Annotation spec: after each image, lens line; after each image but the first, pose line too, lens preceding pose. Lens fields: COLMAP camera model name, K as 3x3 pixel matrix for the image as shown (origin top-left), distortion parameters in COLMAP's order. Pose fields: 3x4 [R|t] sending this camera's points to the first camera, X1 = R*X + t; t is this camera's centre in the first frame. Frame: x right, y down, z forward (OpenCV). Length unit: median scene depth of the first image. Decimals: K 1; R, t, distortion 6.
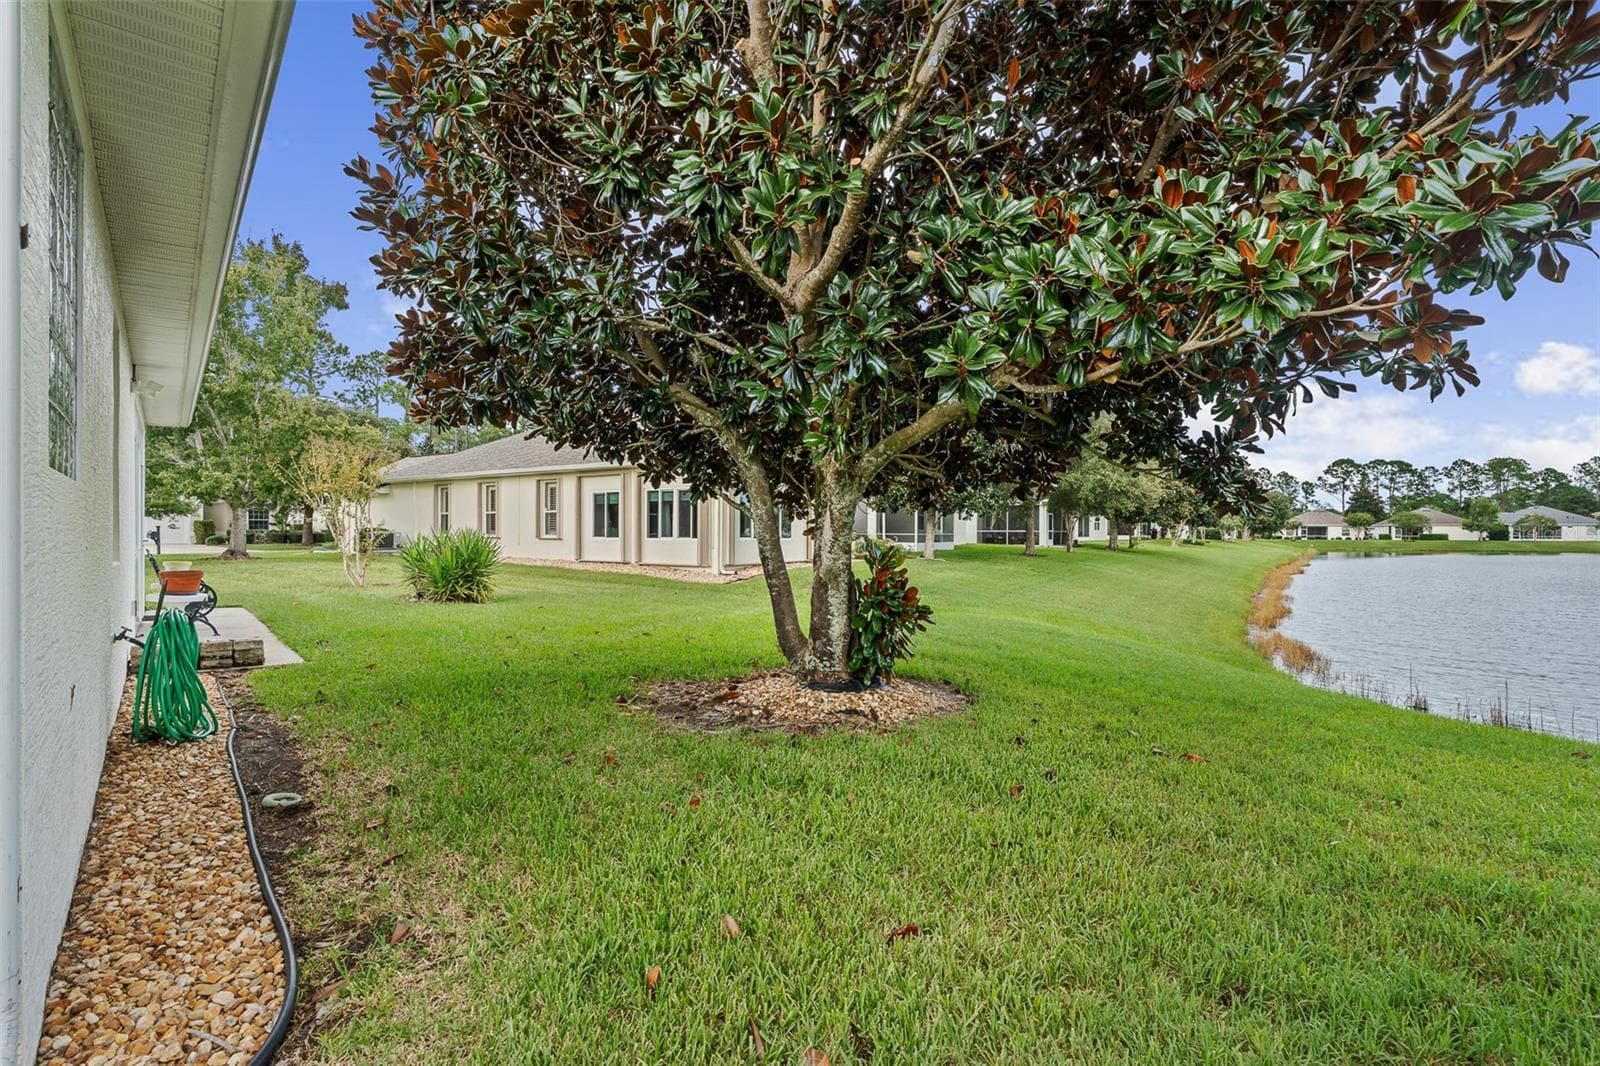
lens RADIAL K [[728.4, 0, 800.0], [0, 728.4, 533.0], [0, 0, 1]] dist [-0.003110, 0.000438]
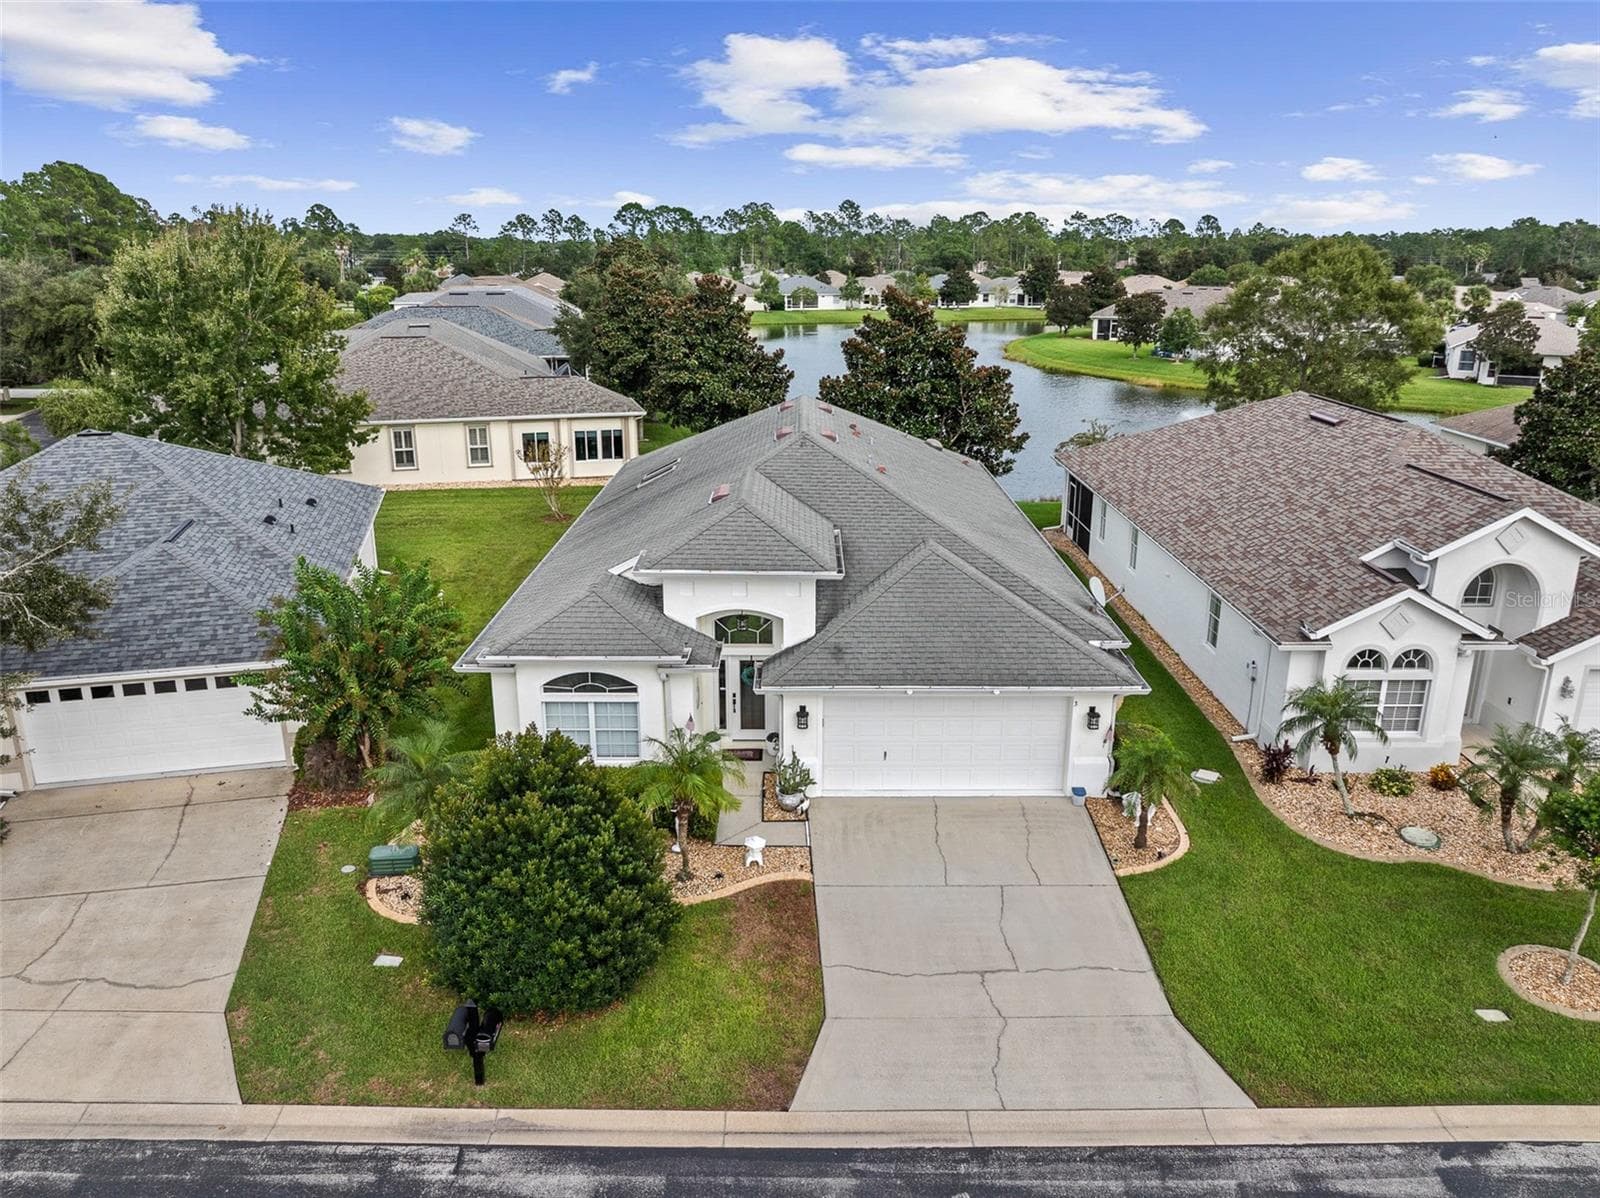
lens RADIAL K [[1138.8, 0, 800.0], [0, 1138.8, 599.0], [0, 0, 1]] dist [-0.039988, 0.000016]
pose [[0.667124, -0.219572, 0.711852, -1.535926], [0.000258, 0.955643, 0.294528, -0.388527], [-0.744946, -0.196303, 0.637589, -0.887915]]
